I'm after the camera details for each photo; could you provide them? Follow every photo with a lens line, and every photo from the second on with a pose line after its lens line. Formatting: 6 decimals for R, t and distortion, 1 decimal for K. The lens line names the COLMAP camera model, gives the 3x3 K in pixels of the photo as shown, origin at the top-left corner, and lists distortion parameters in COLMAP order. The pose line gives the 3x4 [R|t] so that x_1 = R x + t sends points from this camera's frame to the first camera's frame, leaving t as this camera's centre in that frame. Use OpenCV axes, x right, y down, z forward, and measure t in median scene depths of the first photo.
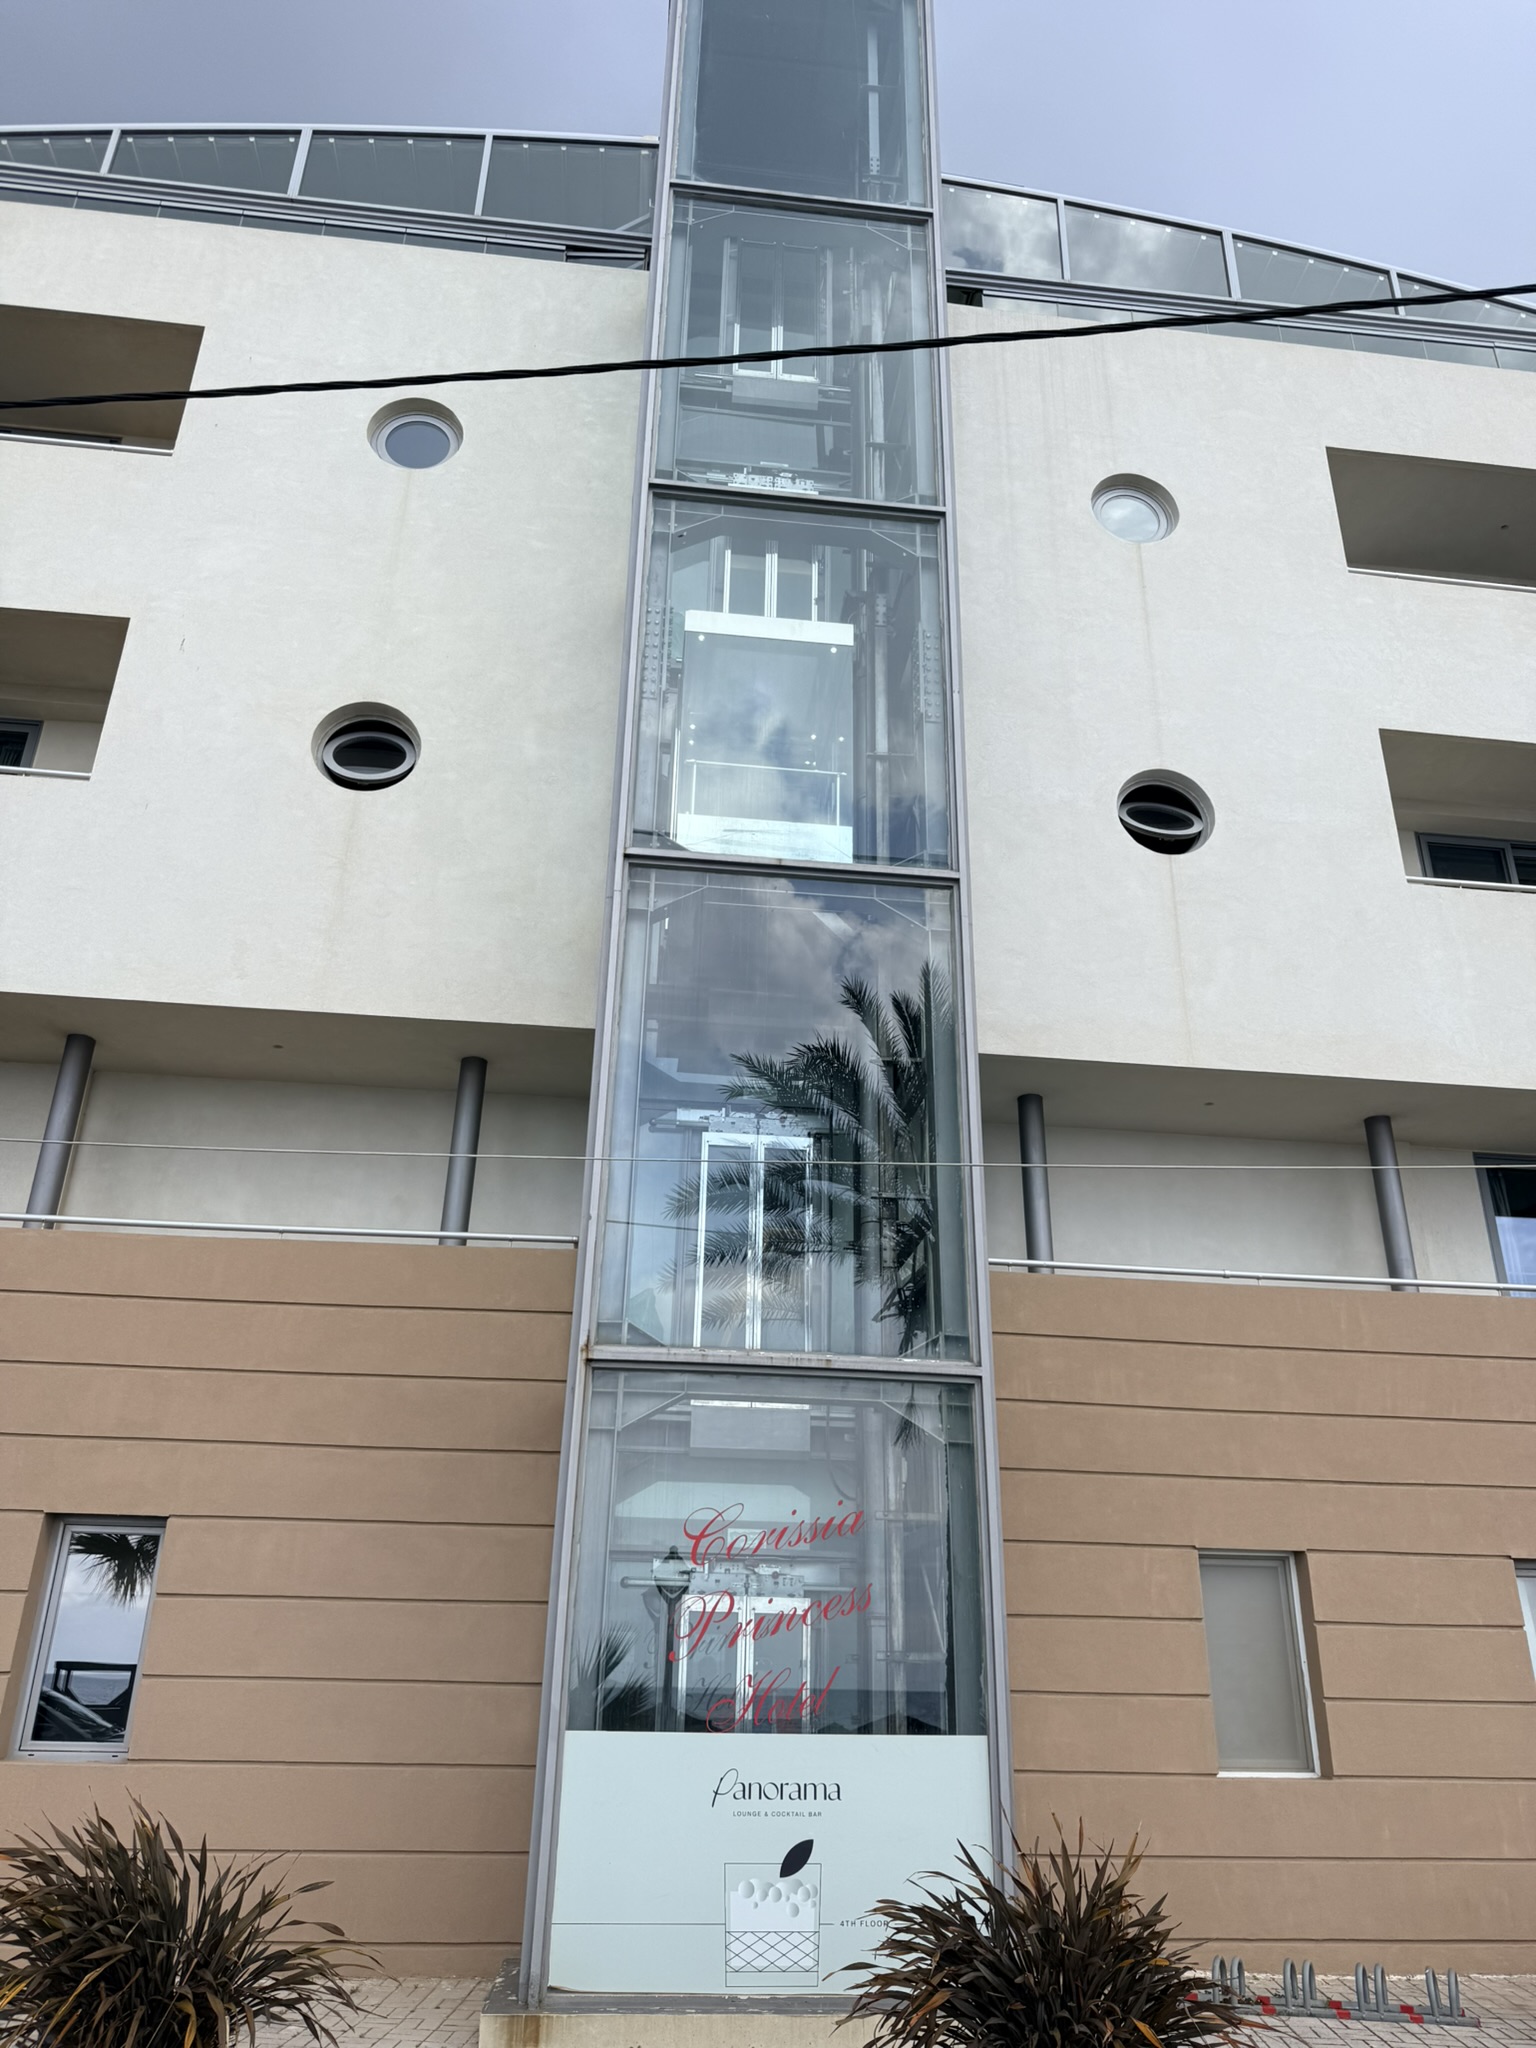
lens RADIAL K [[1438.1, 0, 773.2], [0, 1438.1, 1029.6], [0, 0, 1]] dist [0.068240, -0.062149]
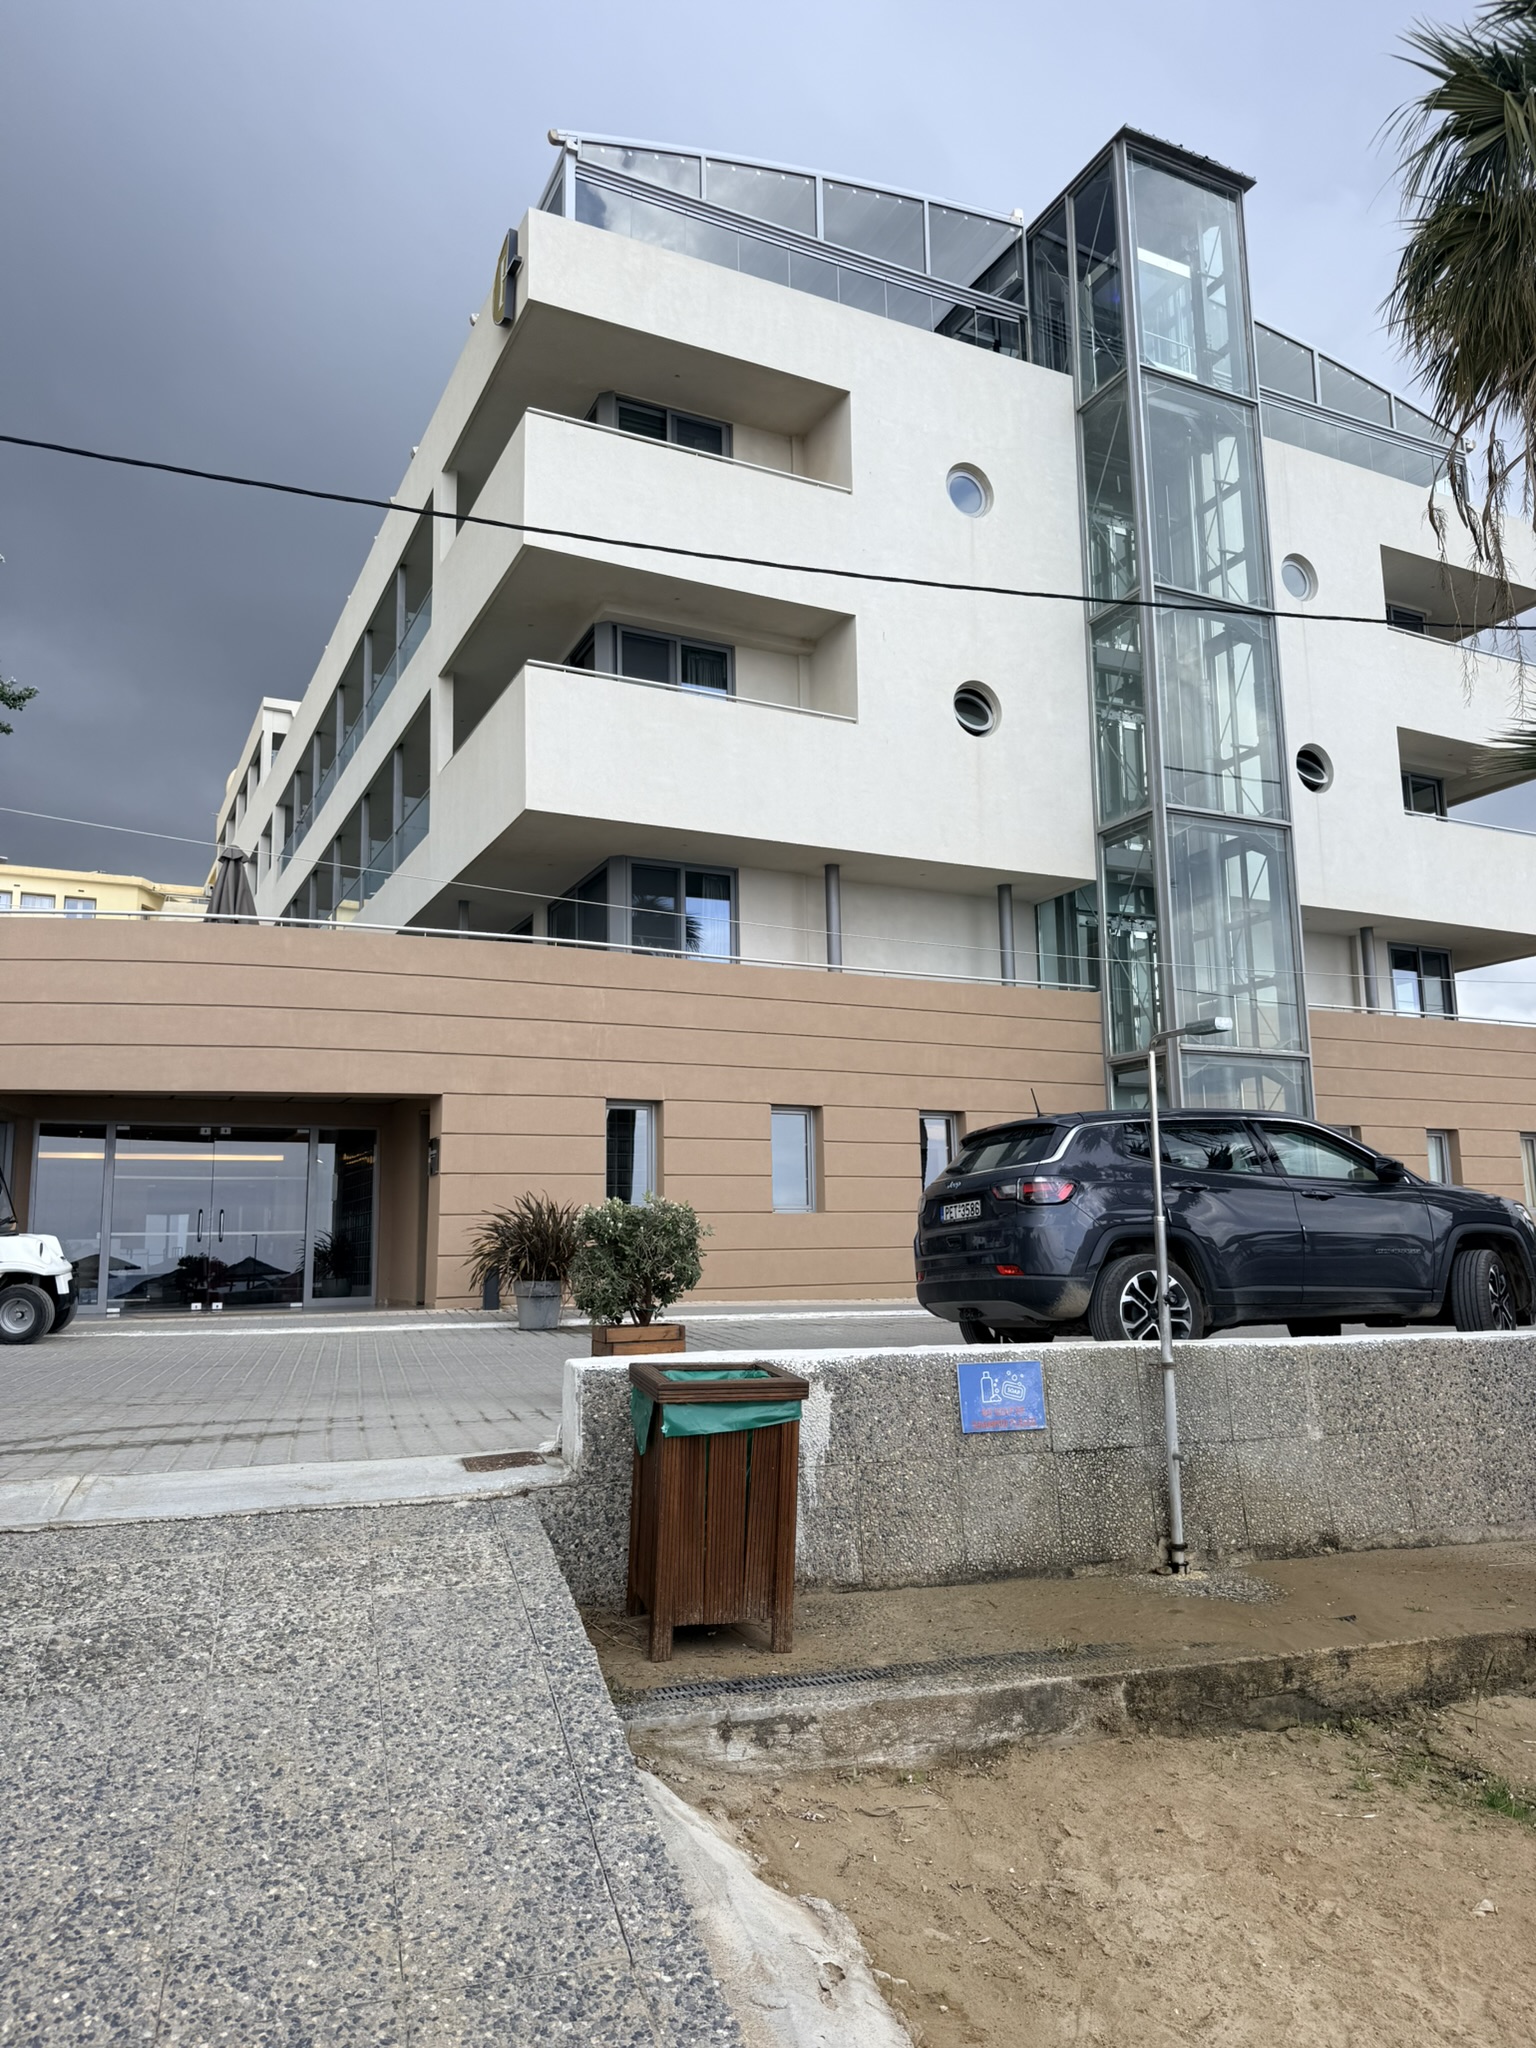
lens RADIAL K [[1438.1, 0, 773.2], [0, 1438.1, 1029.6], [0, 0, 1]] dist [0.068240, -0.062149]
pose [[0.935298, 0.013588, 0.353601, -1.081579], [-0.105881, 0.964228, 0.243010, -0.207542], [-0.337650, -0.264726, 0.903279, -0.601140]]
